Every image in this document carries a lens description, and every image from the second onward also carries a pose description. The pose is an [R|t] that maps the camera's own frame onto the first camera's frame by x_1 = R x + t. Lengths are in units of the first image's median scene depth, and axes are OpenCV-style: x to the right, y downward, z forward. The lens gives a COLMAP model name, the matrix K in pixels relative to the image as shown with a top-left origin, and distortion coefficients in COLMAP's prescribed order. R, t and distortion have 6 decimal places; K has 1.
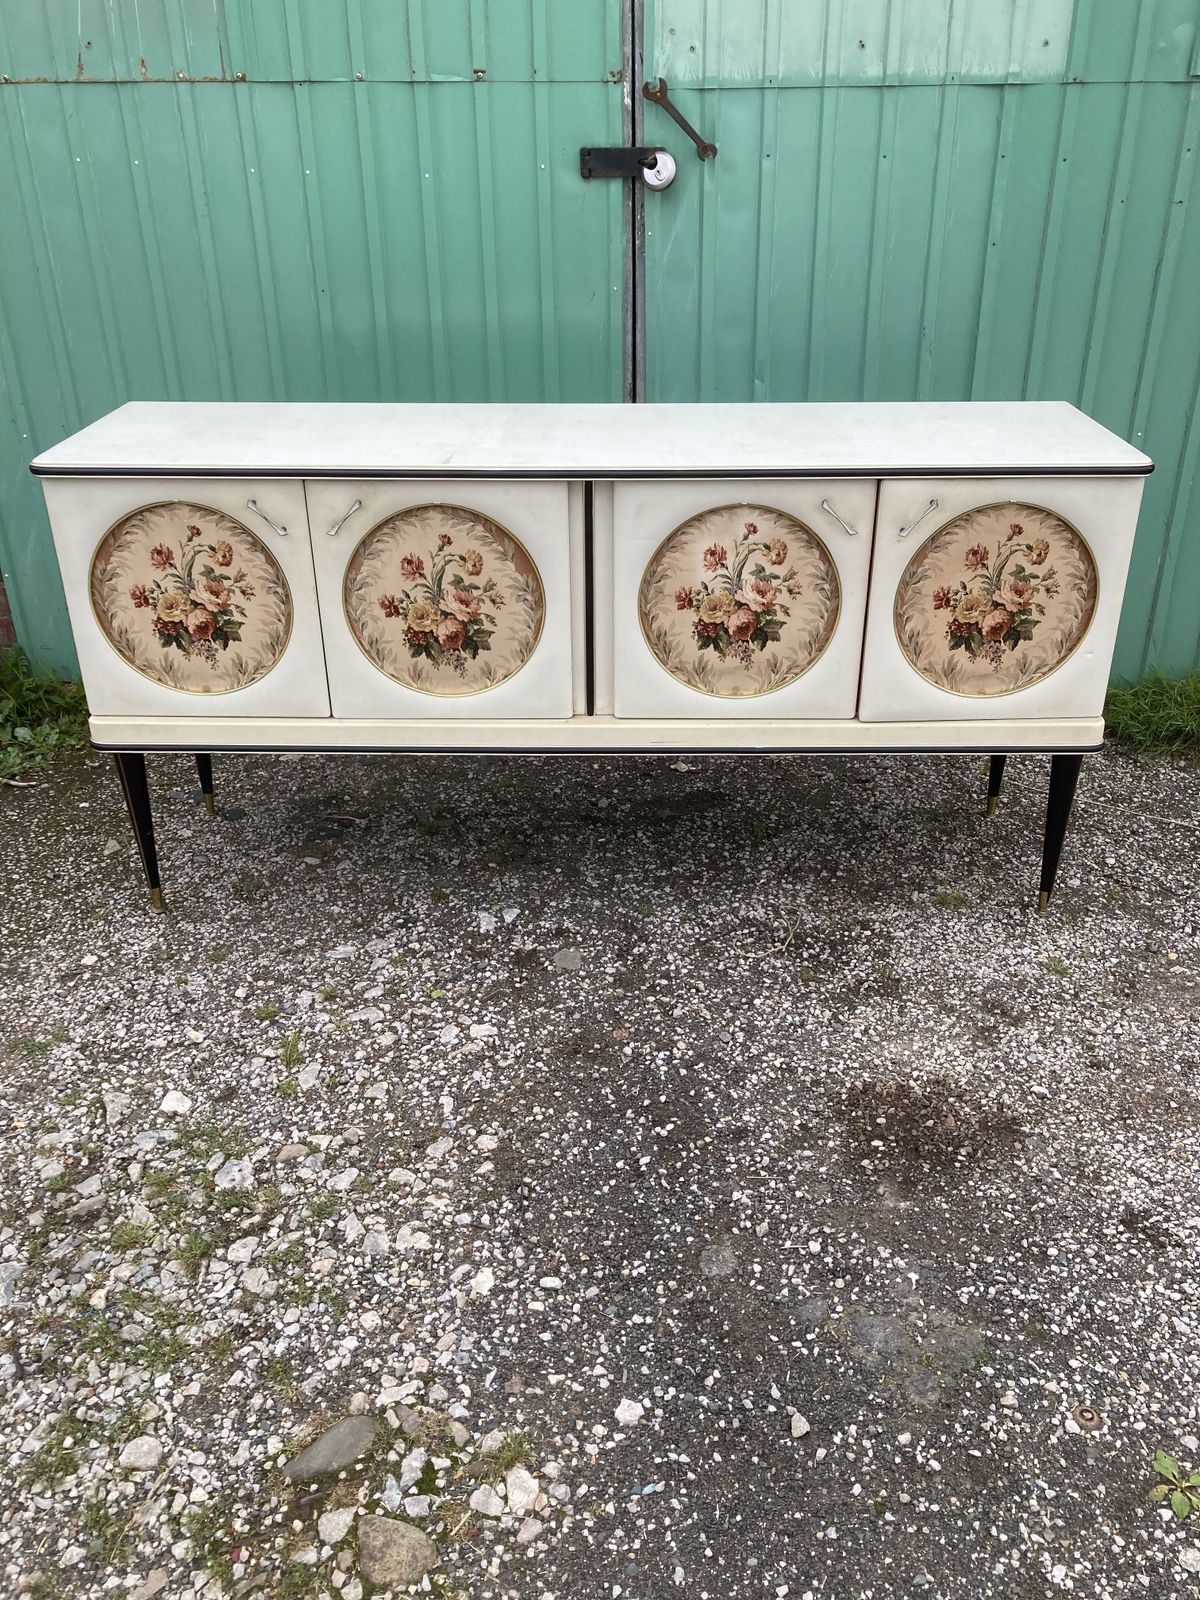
lens RADIAL K [[1284.4, 0, 611.6], [0, 1284.4, 792.8], [0, 0, 1]] dist [0.064385, -0.072088]
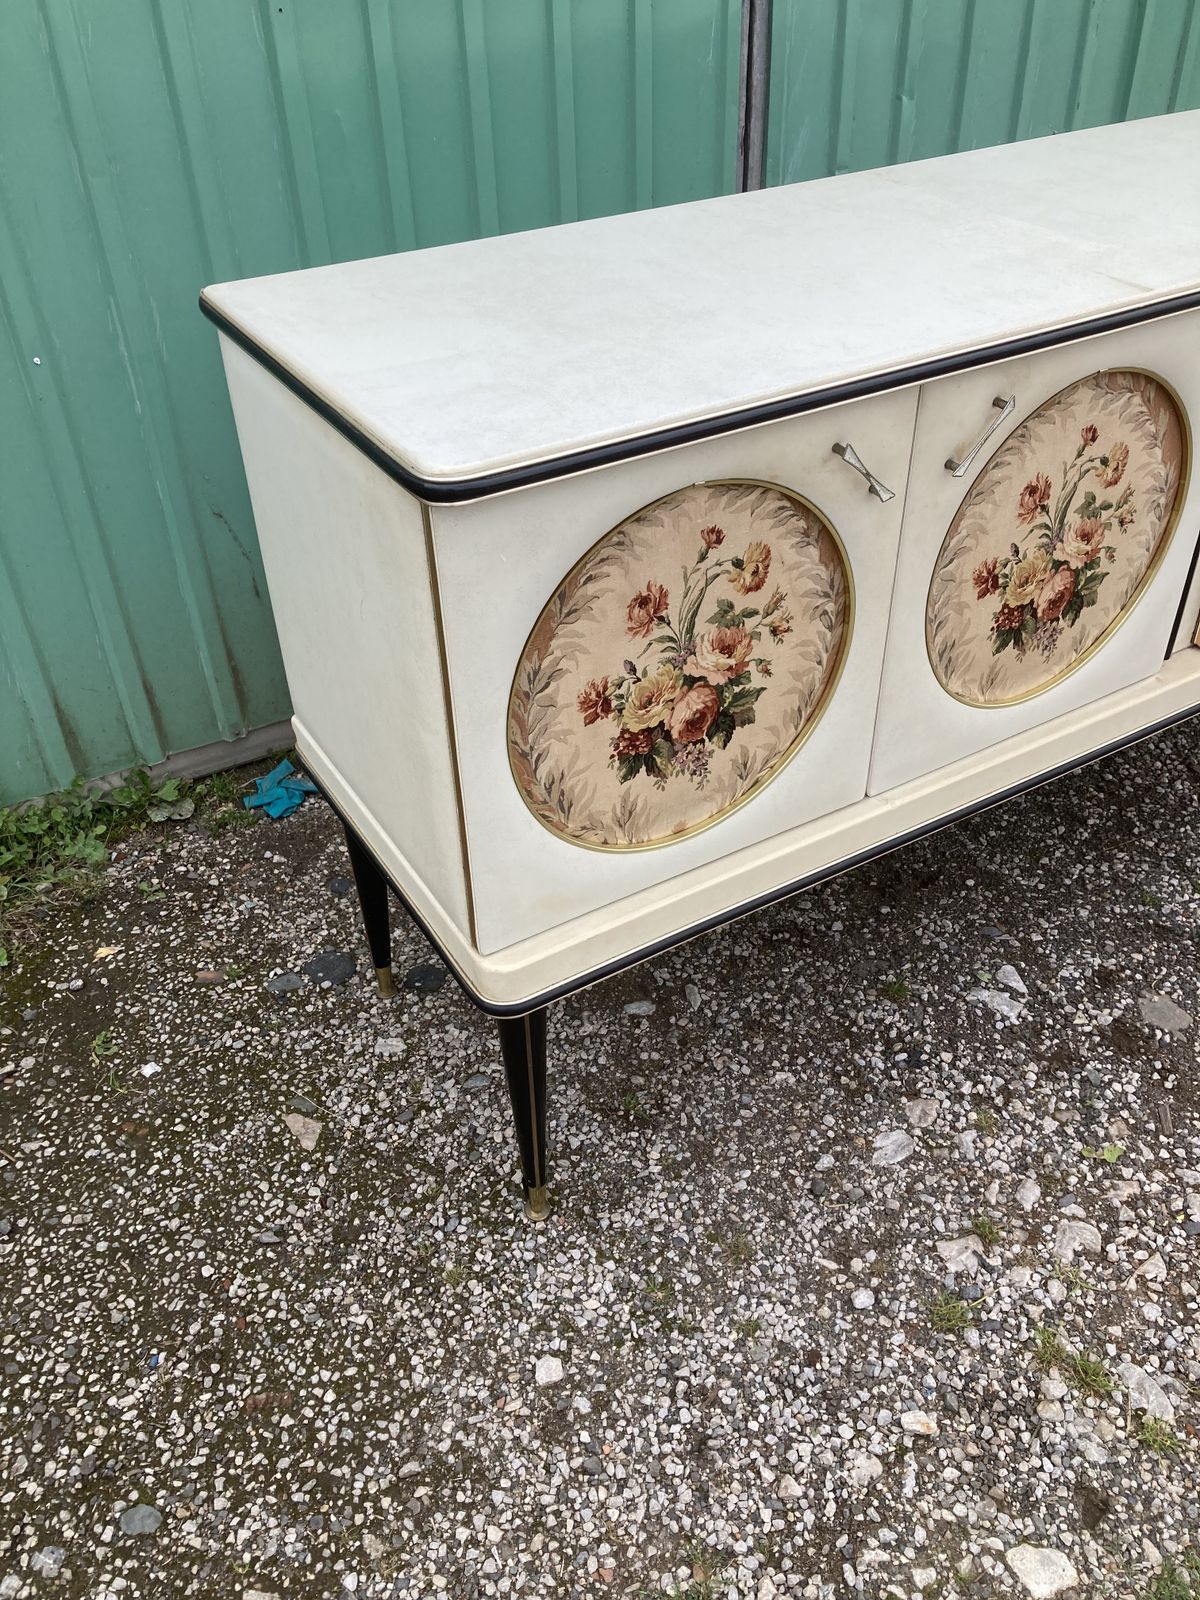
lens RADIAL K [[1296.8, 0, 587.4], [0, 1296.8, 799.6], [0, 0, 1]] dist [0.062027, -0.099078]
pose [[0.848043, -0.335473, 0.410222, -0.589485], [0.263118, 0.938505, 0.223556, -0.230922], [-0.459992, -0.081648, 0.884161, 0.592811]]
